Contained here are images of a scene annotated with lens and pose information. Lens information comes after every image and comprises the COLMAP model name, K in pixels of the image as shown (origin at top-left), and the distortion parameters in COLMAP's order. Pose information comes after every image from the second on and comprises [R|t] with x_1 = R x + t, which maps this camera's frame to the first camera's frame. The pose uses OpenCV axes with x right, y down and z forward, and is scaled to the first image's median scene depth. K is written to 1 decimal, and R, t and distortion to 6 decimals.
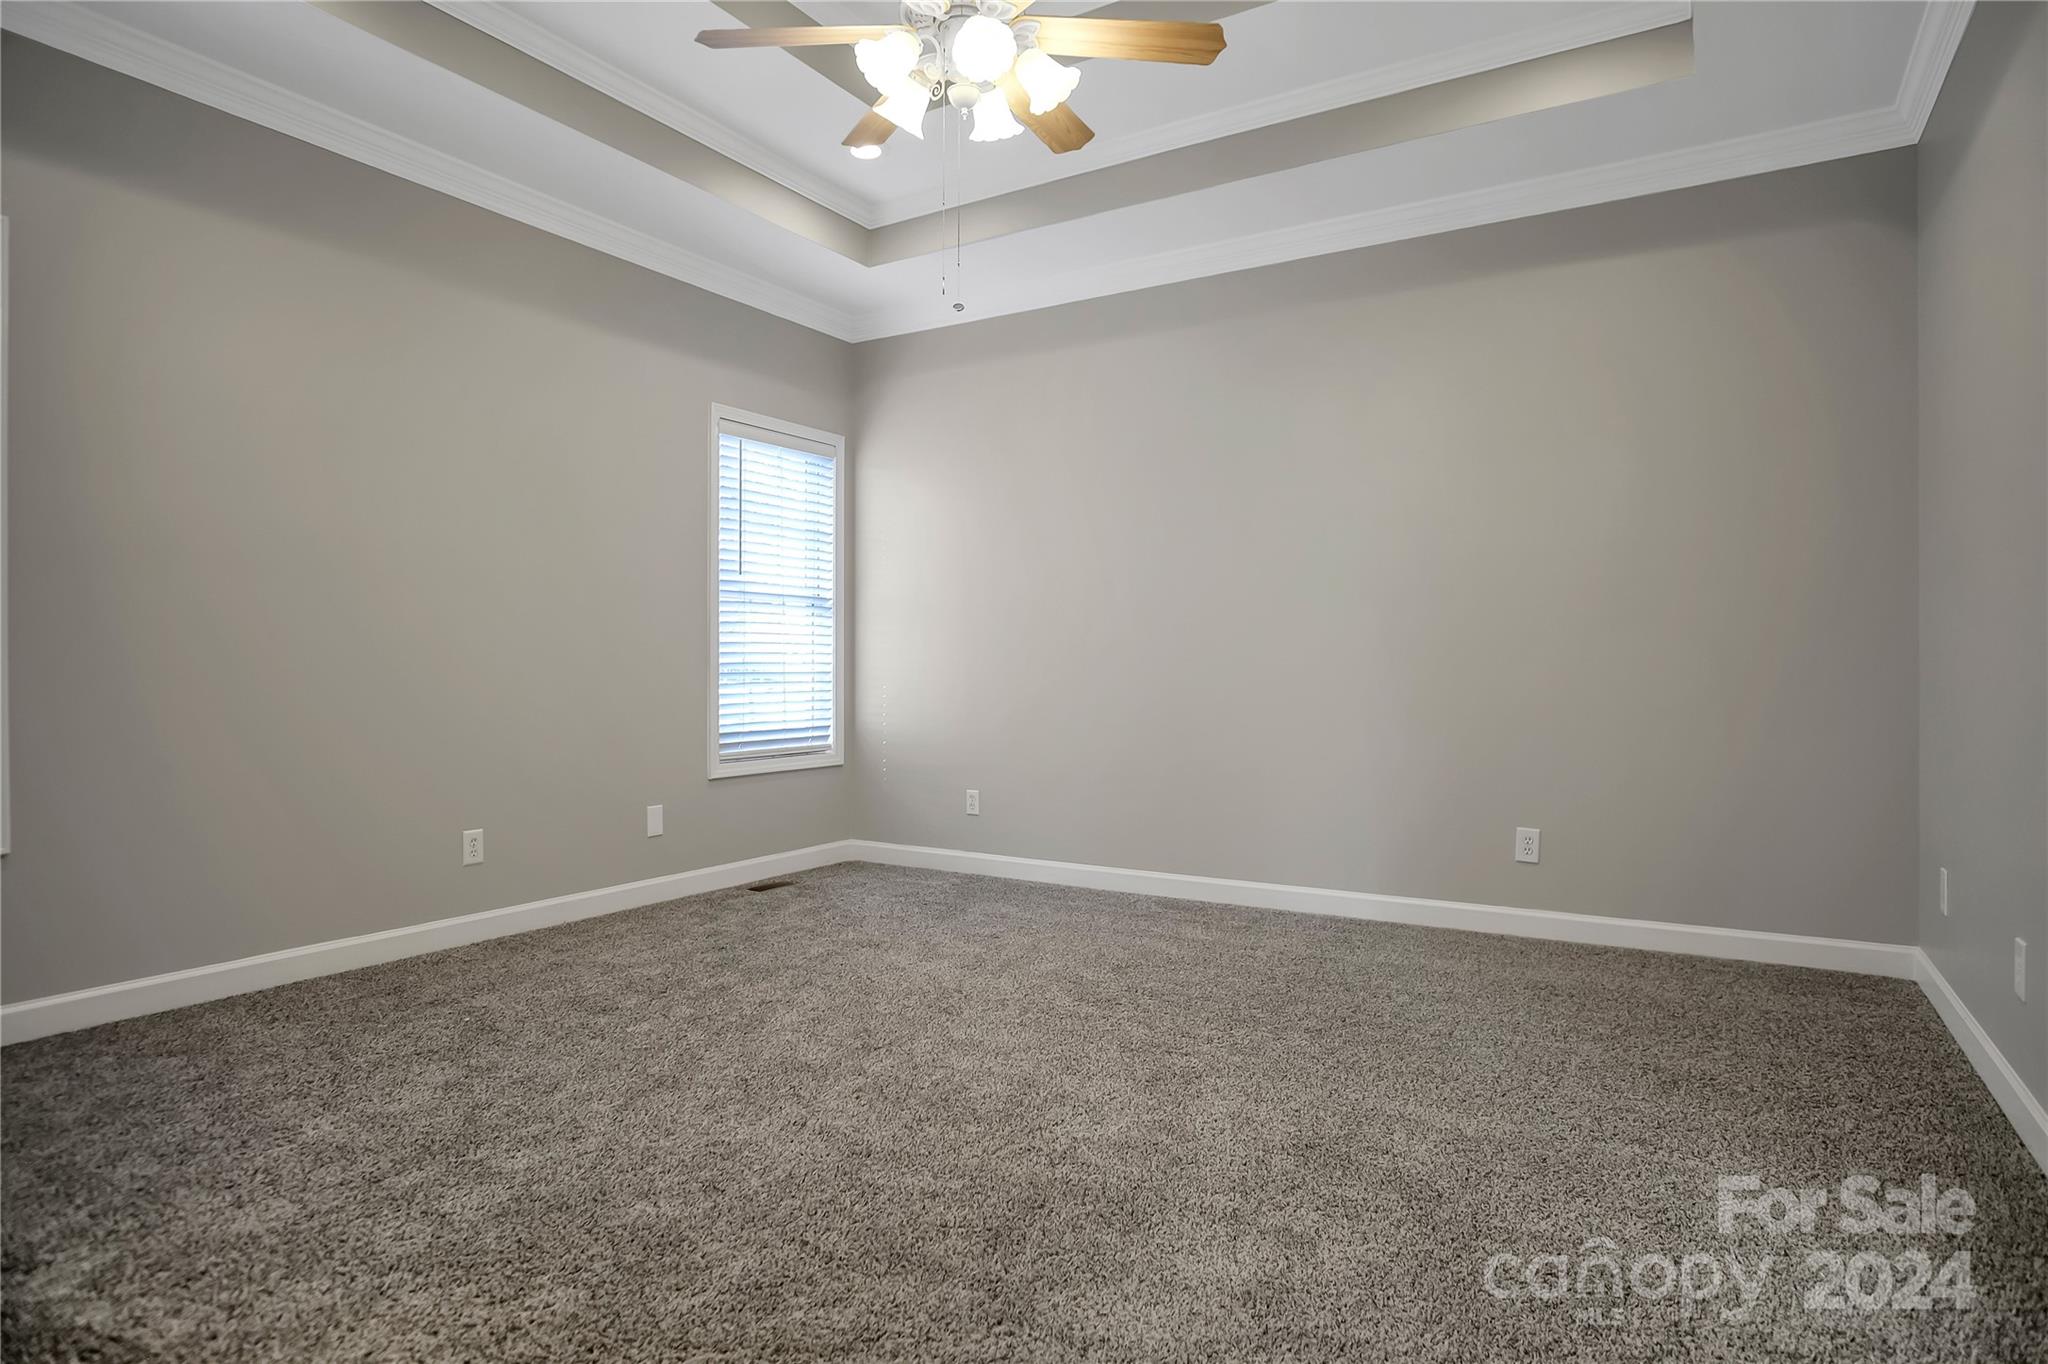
lens RADIAL K [[1144.4, 0, 1024.0], [0, 1144.4, 682.0], [0, 0, 1]] dist [-0.024921, 0.000085]
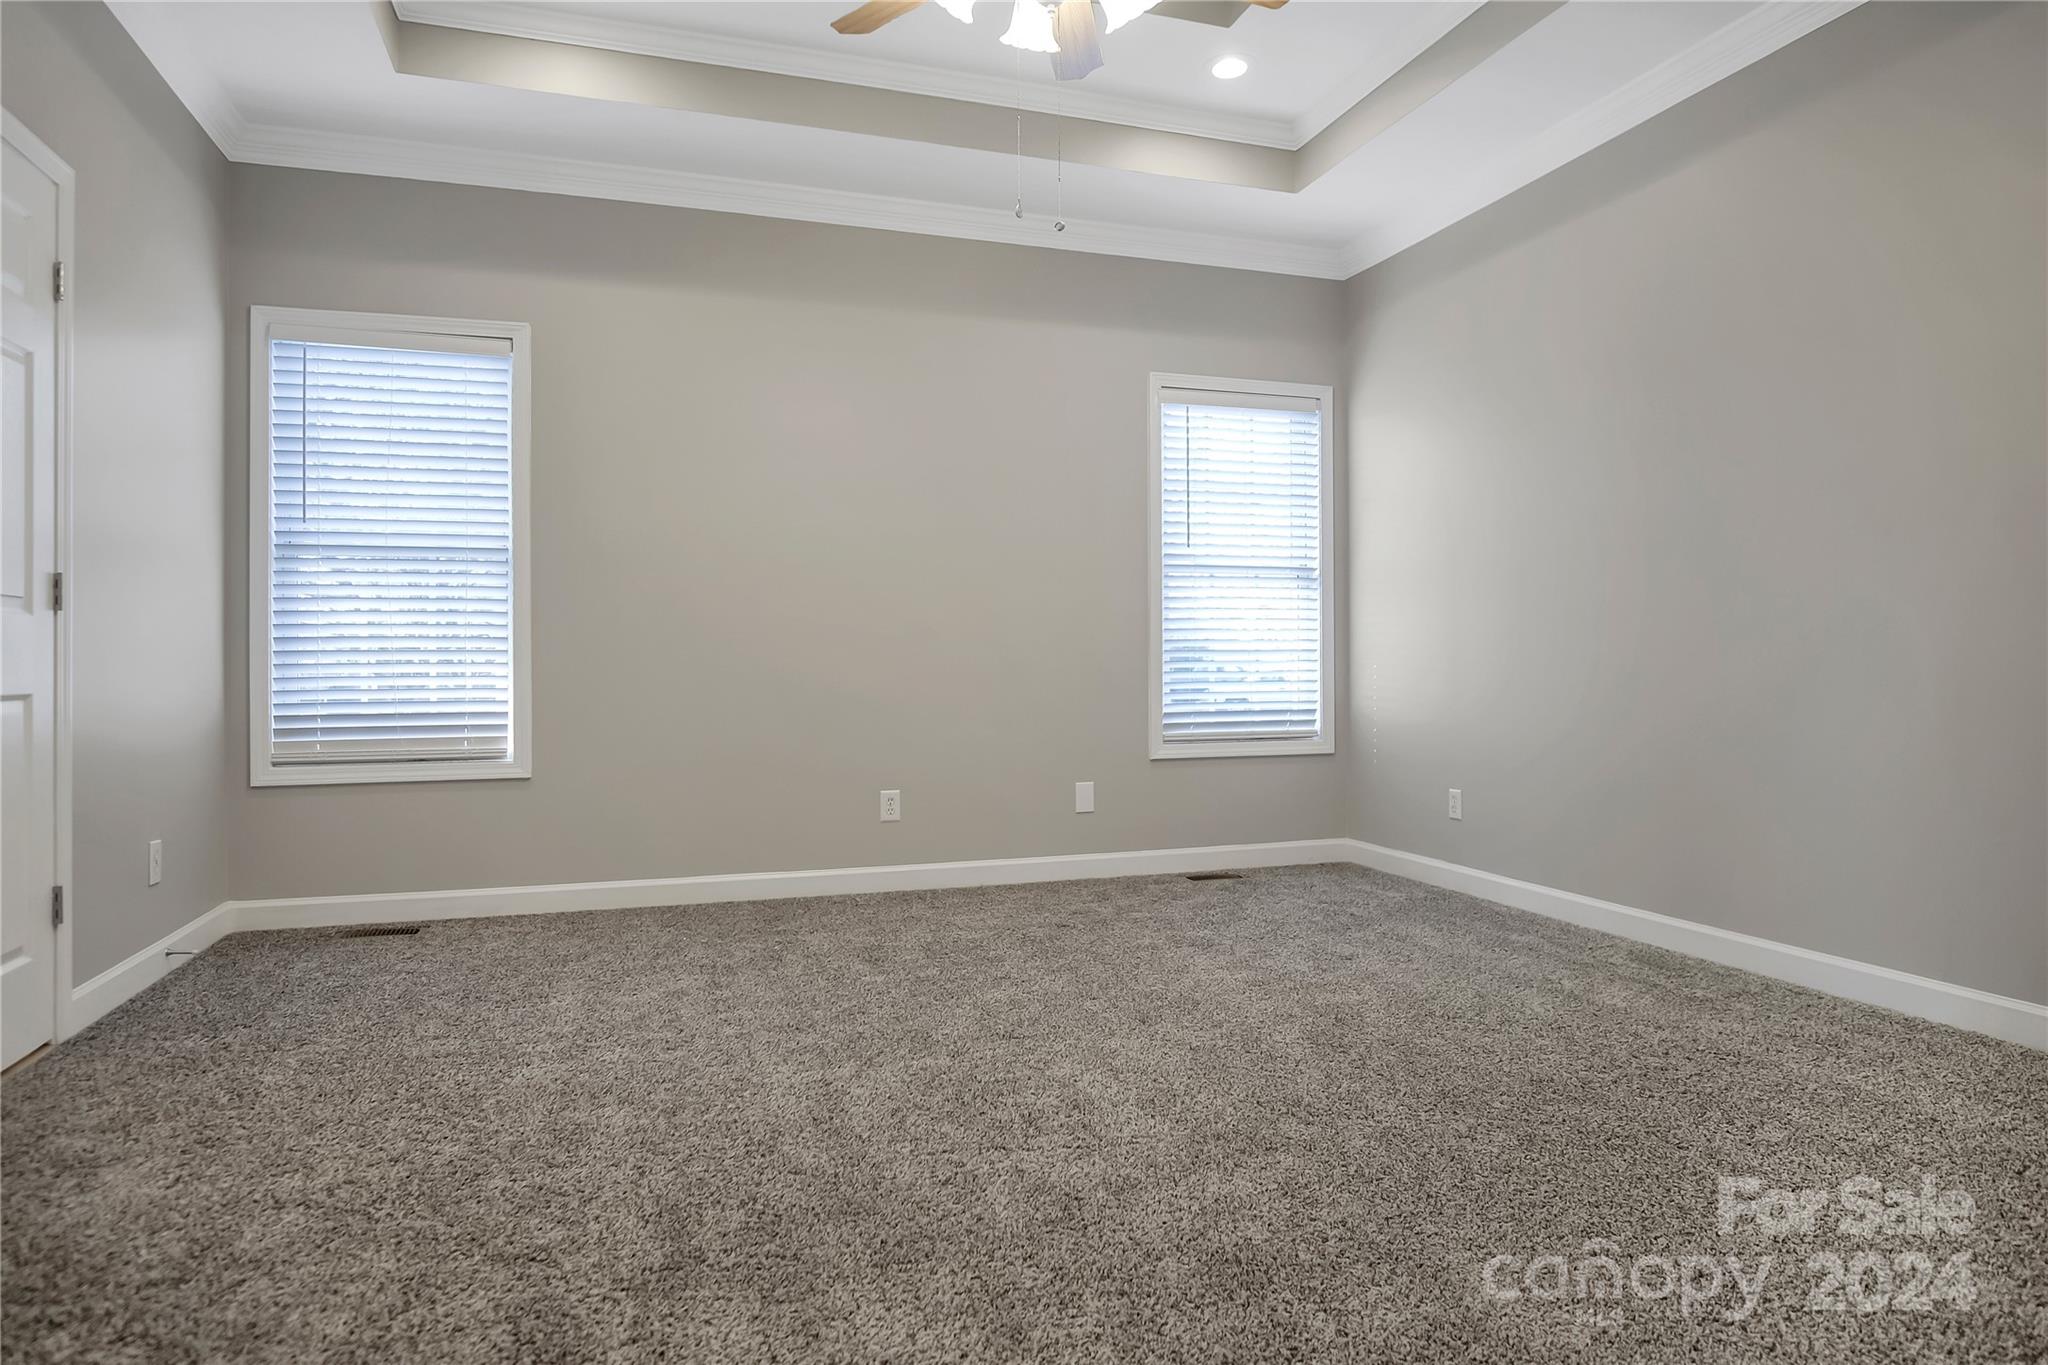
lens RADIAL K [[1193.7, 0, 1024.0], [0, 1193.7, 682.5], [0, 0, 1]] dist [-0.029308, 0.000941]
pose [[0.764222, 0.005201, -0.644932, 0.294082], [-0.001842, 0.999981, 0.005883, 0.013366], [0.644950, -0.003308, 0.764217, 0.149756]]
